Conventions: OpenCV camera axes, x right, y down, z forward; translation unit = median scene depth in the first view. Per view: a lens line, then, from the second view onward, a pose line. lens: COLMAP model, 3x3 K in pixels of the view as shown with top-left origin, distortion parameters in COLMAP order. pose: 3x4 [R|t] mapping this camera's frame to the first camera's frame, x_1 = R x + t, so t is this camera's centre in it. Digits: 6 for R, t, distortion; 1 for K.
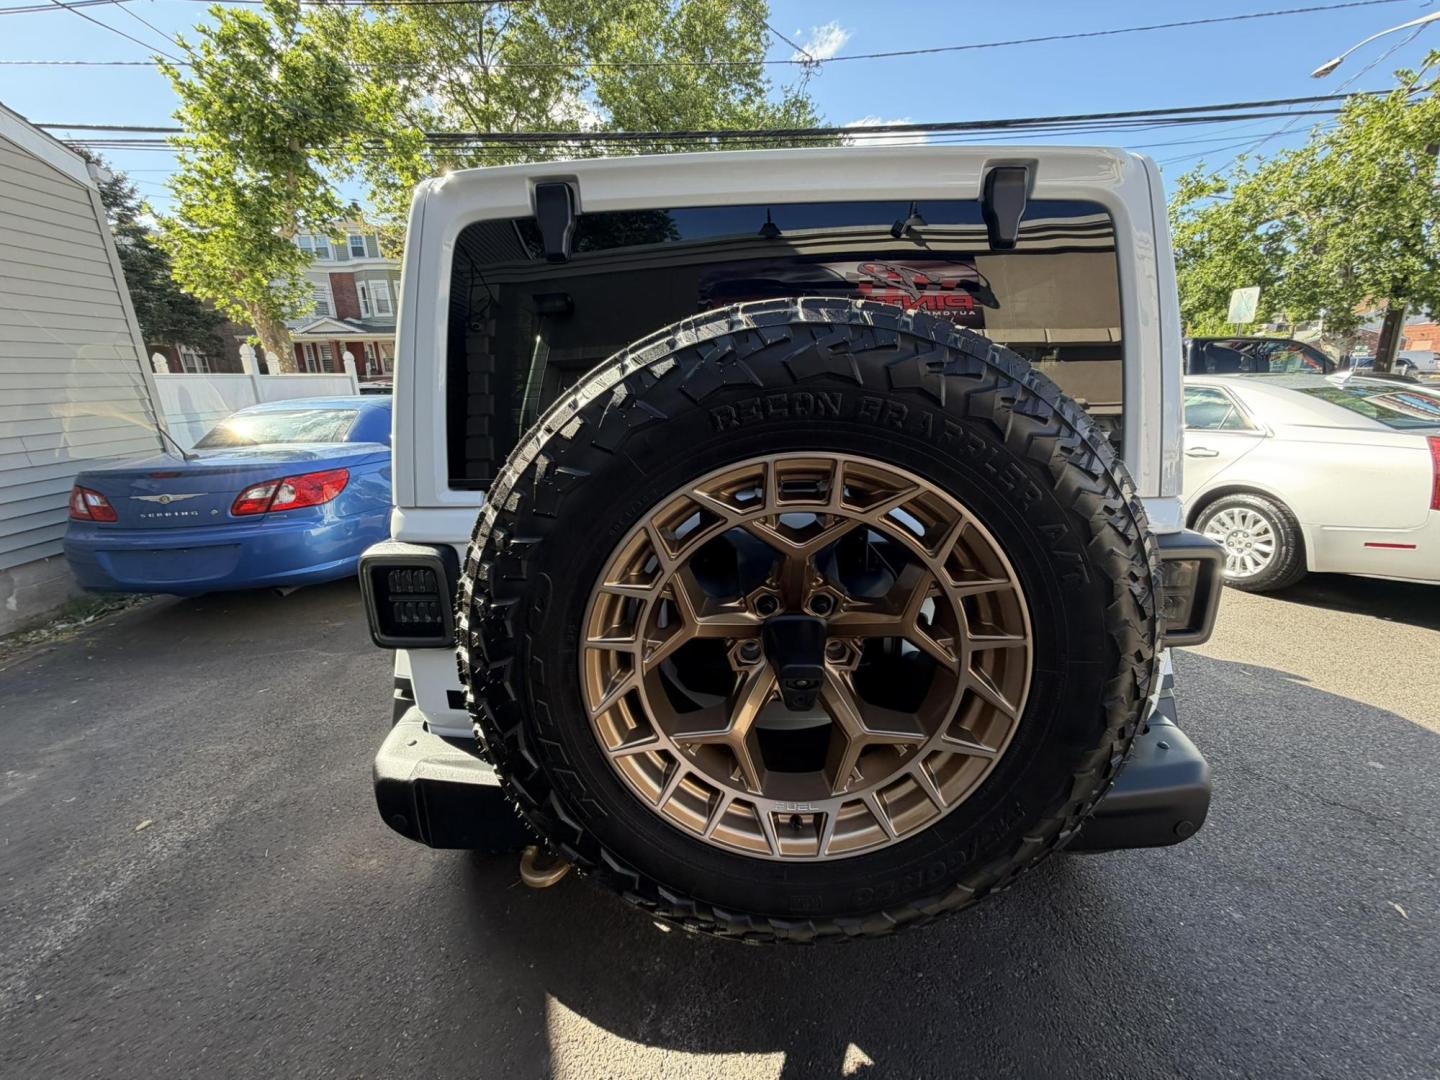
lens RADIAL K [[572.1, 0, 715.7], [0, 572.1, 542.4], [0, 0, 1]] dist [0.001792, -0.000707]
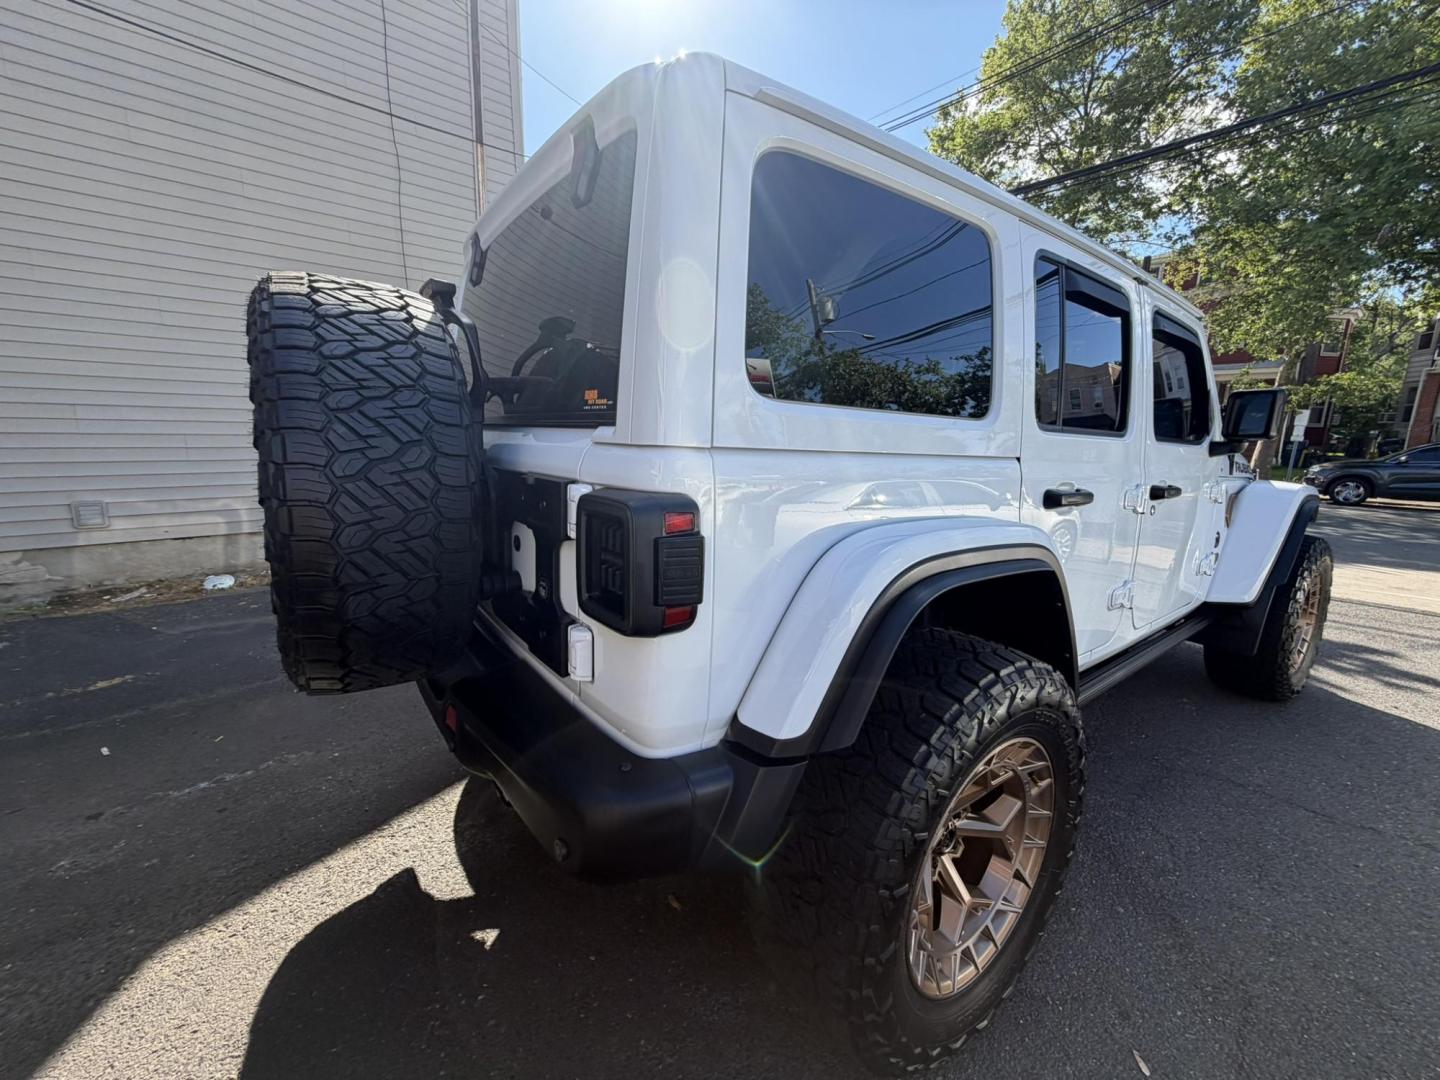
lens RADIAL K [[574.4, 0, 716.5], [0, 574.4, 541.9], [0, 0, 1]] dist [-0.001098, 0.000298]
pose [[0.614399, 0.185092, -0.766978, 0.241124], [-0.254865, 0.966539, 0.029089, 0.000189], [0.746698, 0.177603, 0.641014, 0.091690]]
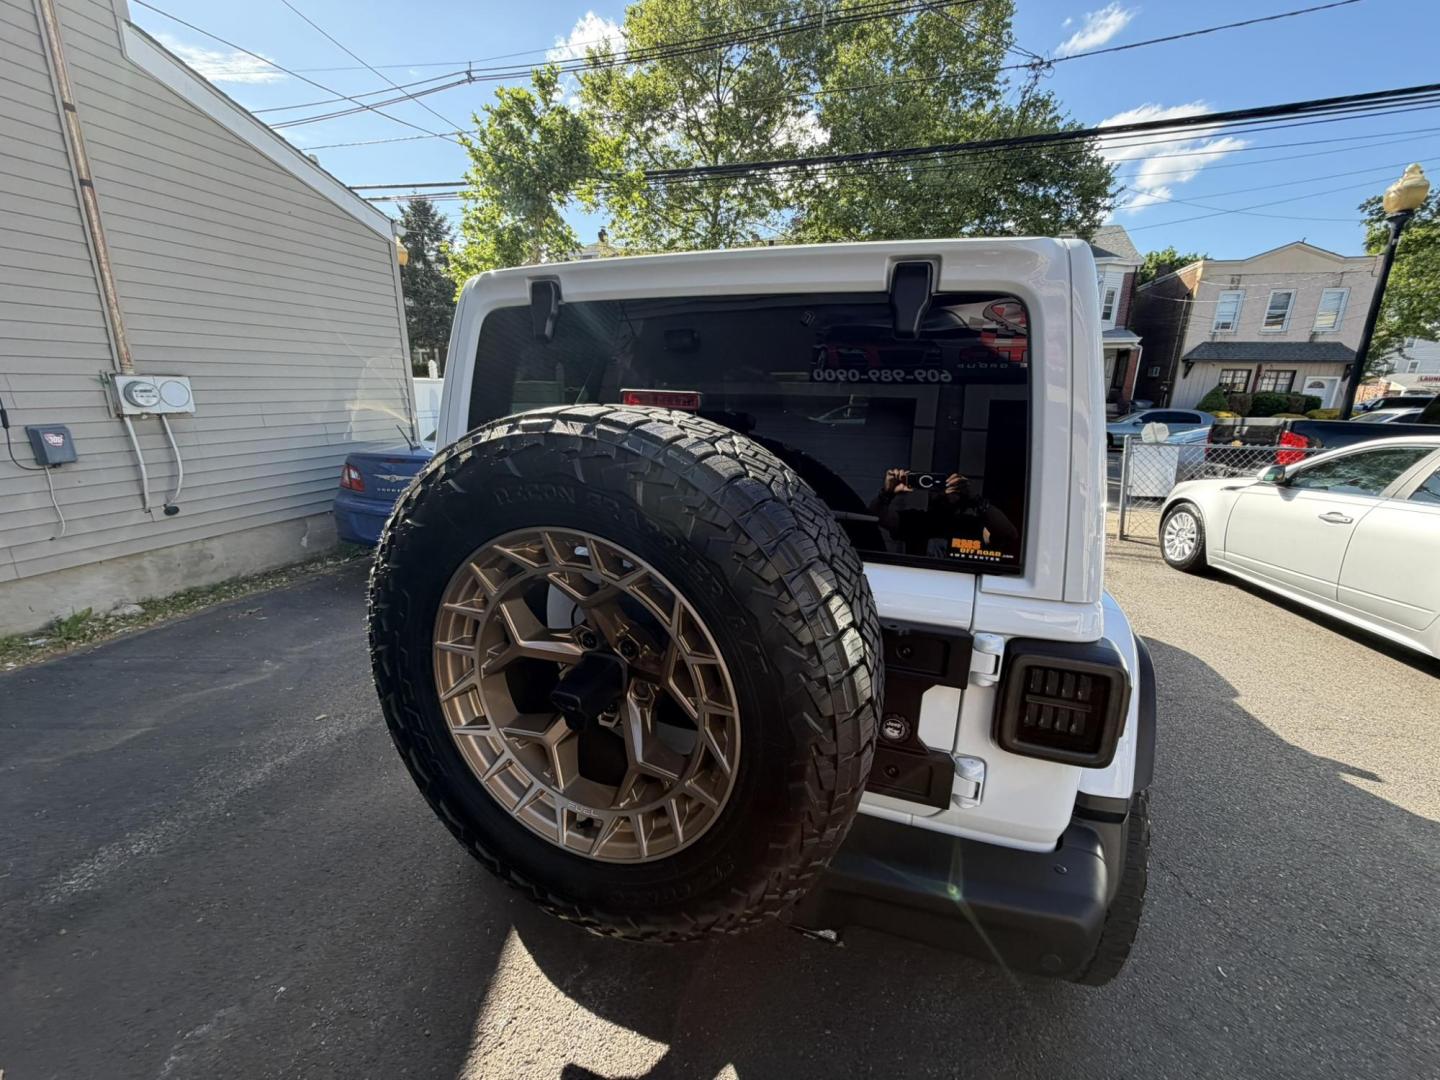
lens RADIAL K [[572.1, 0, 715.7], [0, 572.1, 542.4], [0, 0, 1]] dist [0.001792, -0.000707]
pose [[0.942755, 0.125966, -0.308782, 0.082492], [-0.131034, 0.991368, 0.004358, -0.016611], [0.306665, 0.036352, 0.951123, -0.010526]]
